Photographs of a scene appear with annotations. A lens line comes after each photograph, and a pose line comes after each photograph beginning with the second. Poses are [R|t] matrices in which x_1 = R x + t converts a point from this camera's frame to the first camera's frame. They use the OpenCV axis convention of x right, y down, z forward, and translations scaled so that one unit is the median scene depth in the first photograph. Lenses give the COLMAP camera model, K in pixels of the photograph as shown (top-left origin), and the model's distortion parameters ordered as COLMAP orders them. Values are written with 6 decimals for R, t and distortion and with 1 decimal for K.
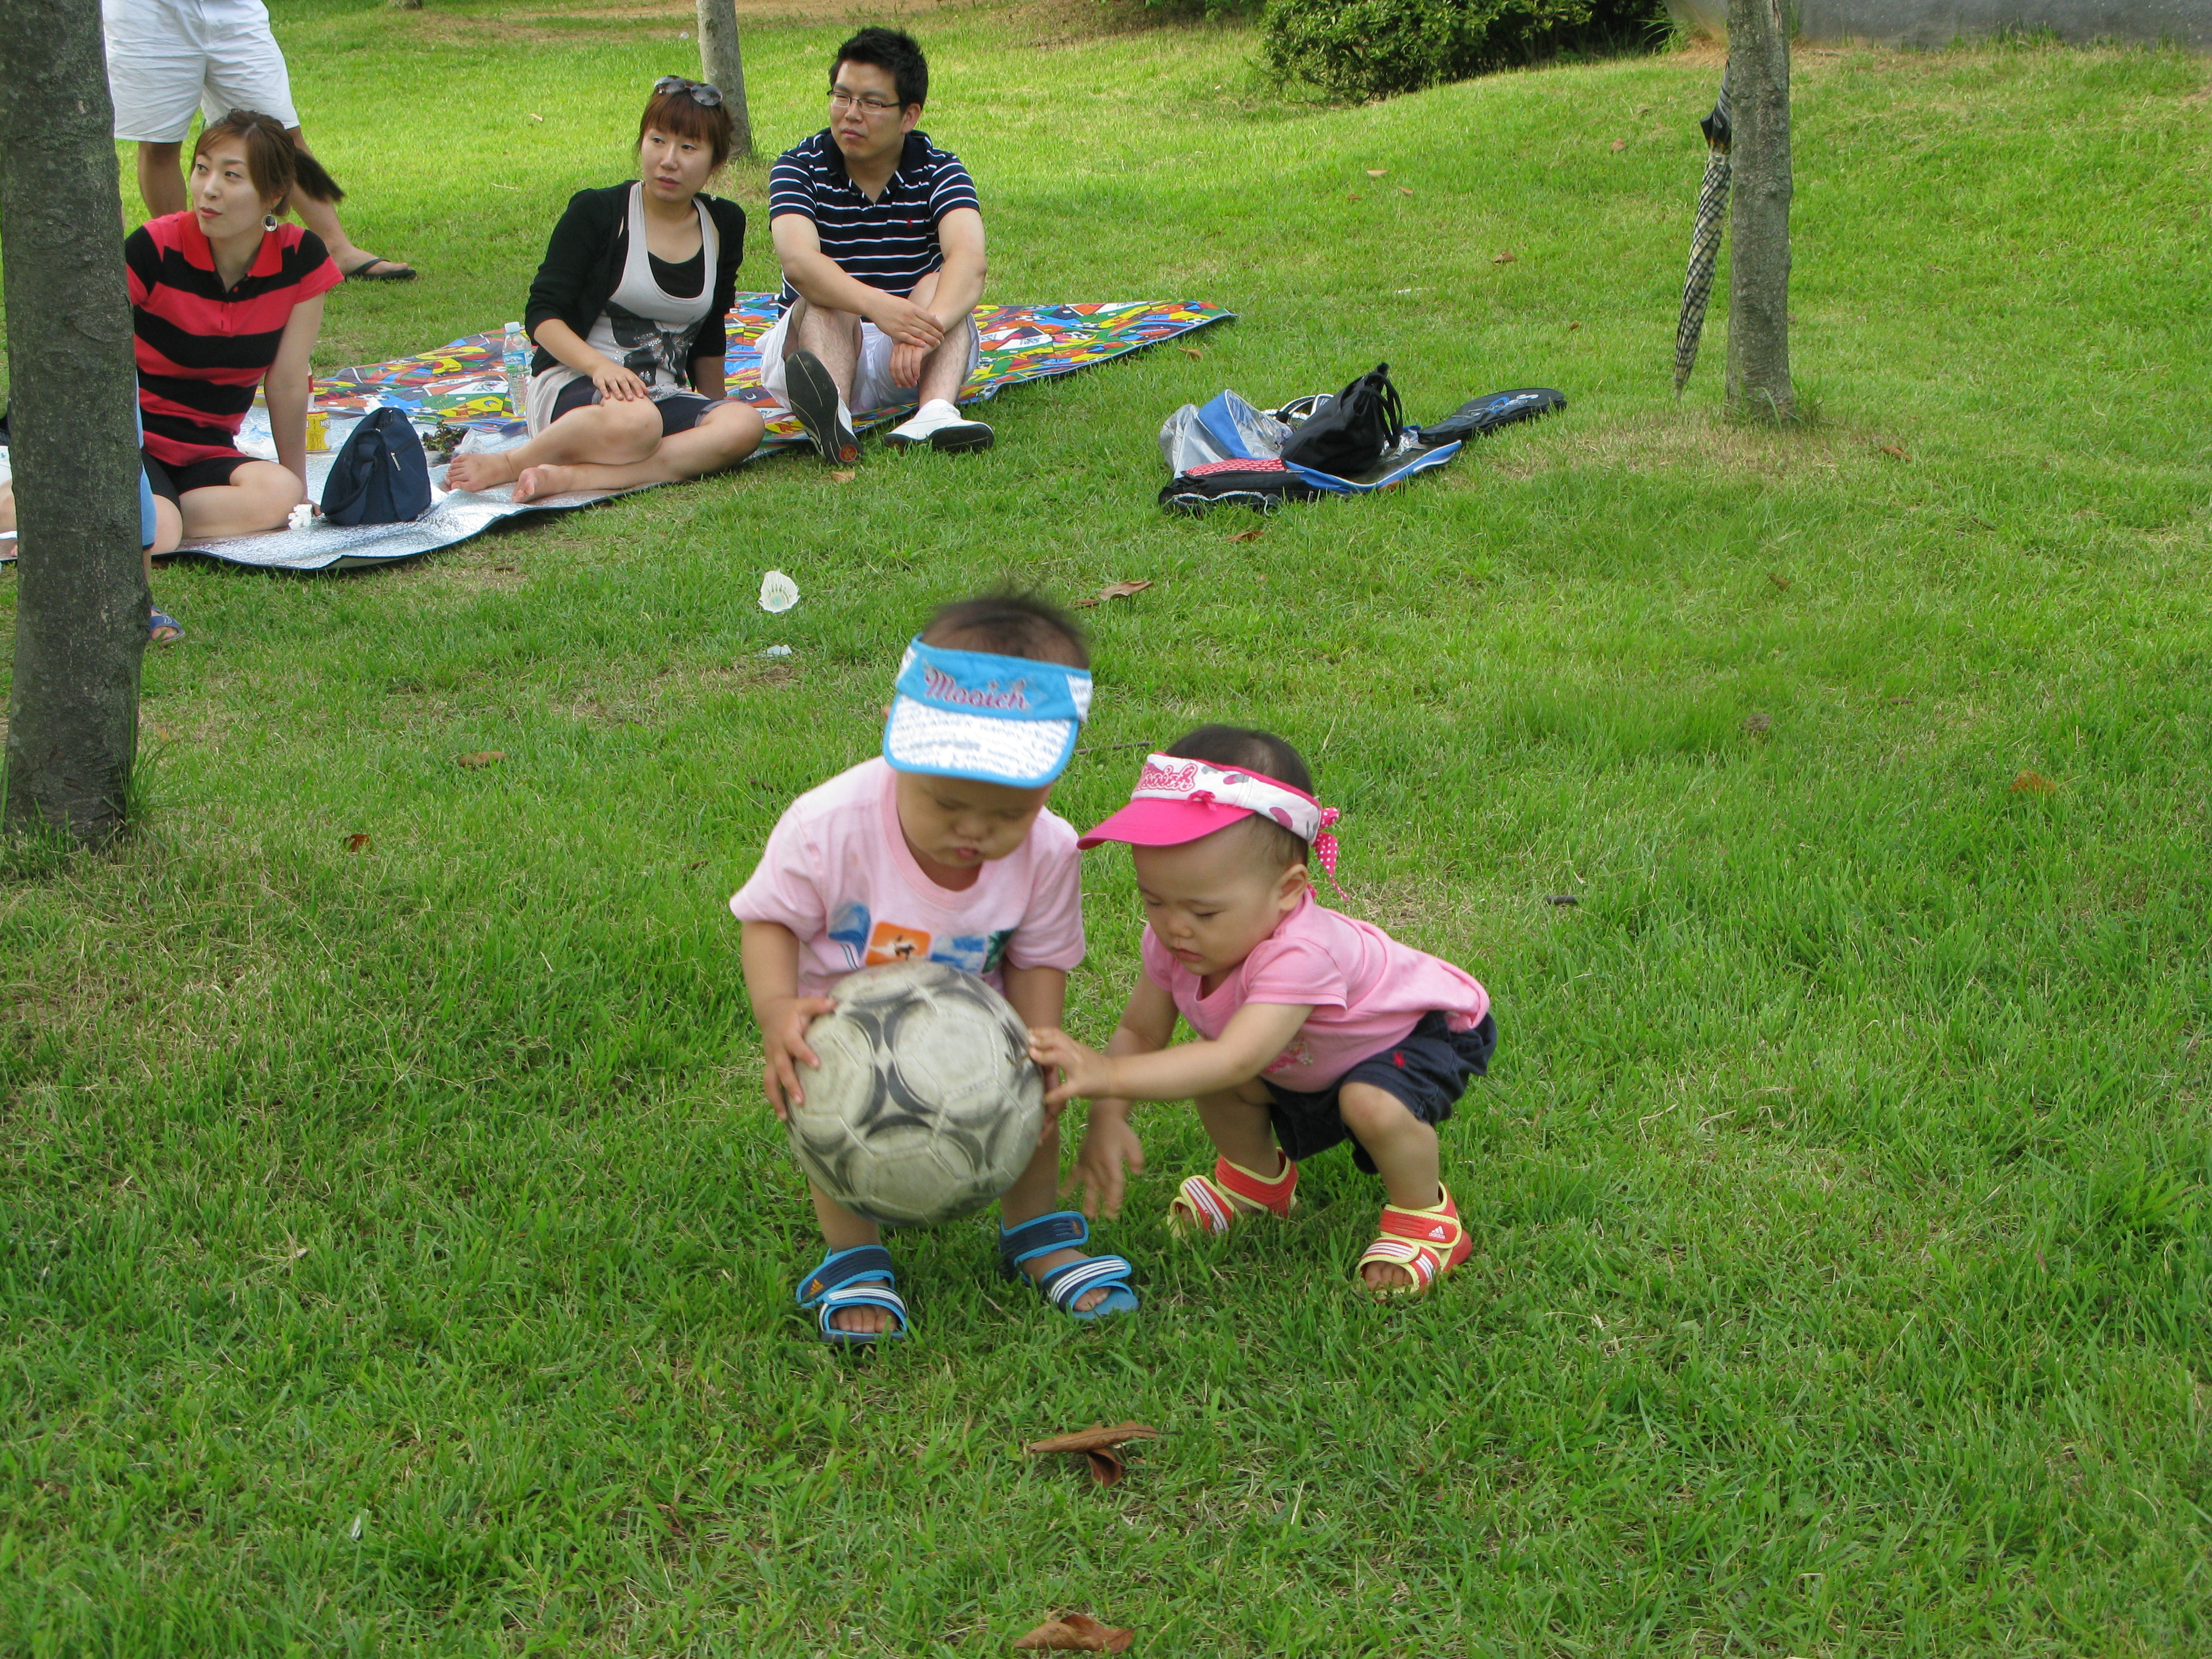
lens RADIAL K [[3757.0, 0, 1106.0], [0, 3757.0, 829.5], [0, 0, 1]] dist [-0.038993, 0.382685]
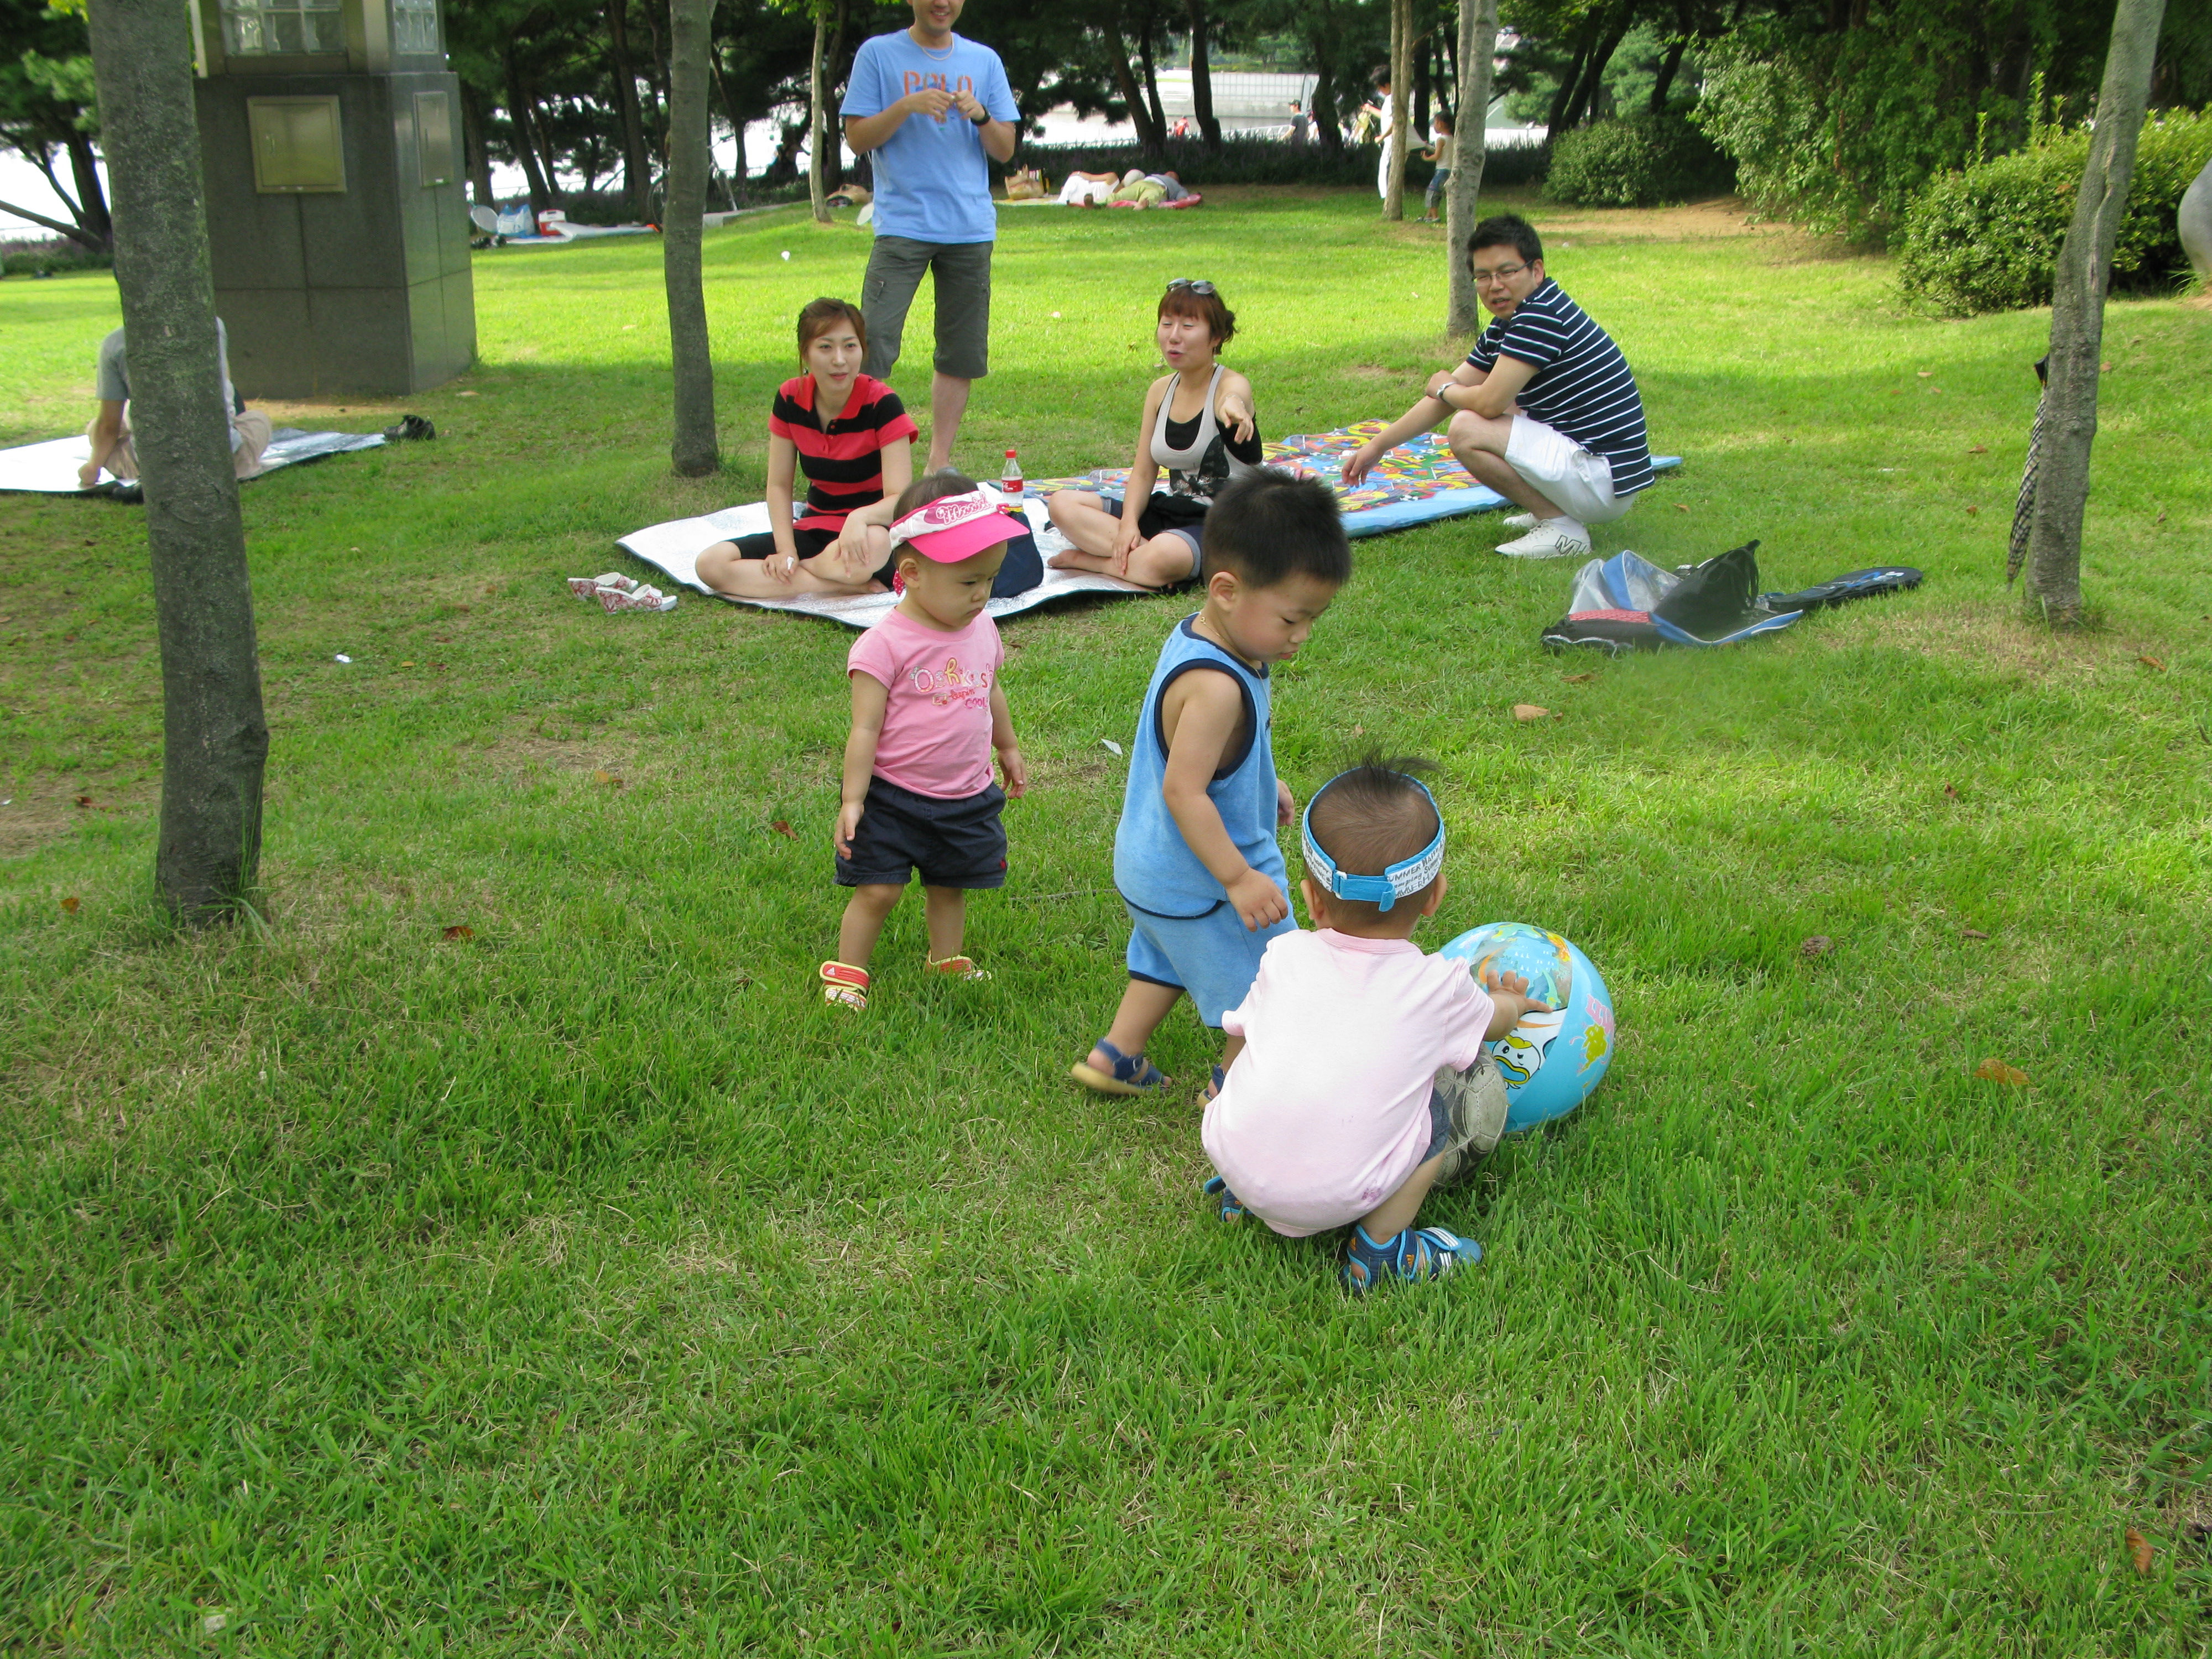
lens RADIAL K [[2282.9, 0, 1106.0], [0, 2282.9, 829.5], [0, 0, 1]] dist [-0.200061, 0.257665]
pose [[0.931926, 0.122220, -0.341432, 0.139993], [-0.104622, 0.992076, 0.069565, -0.059582], [0.347229, -0.029108, 0.937329, 0.234378]]
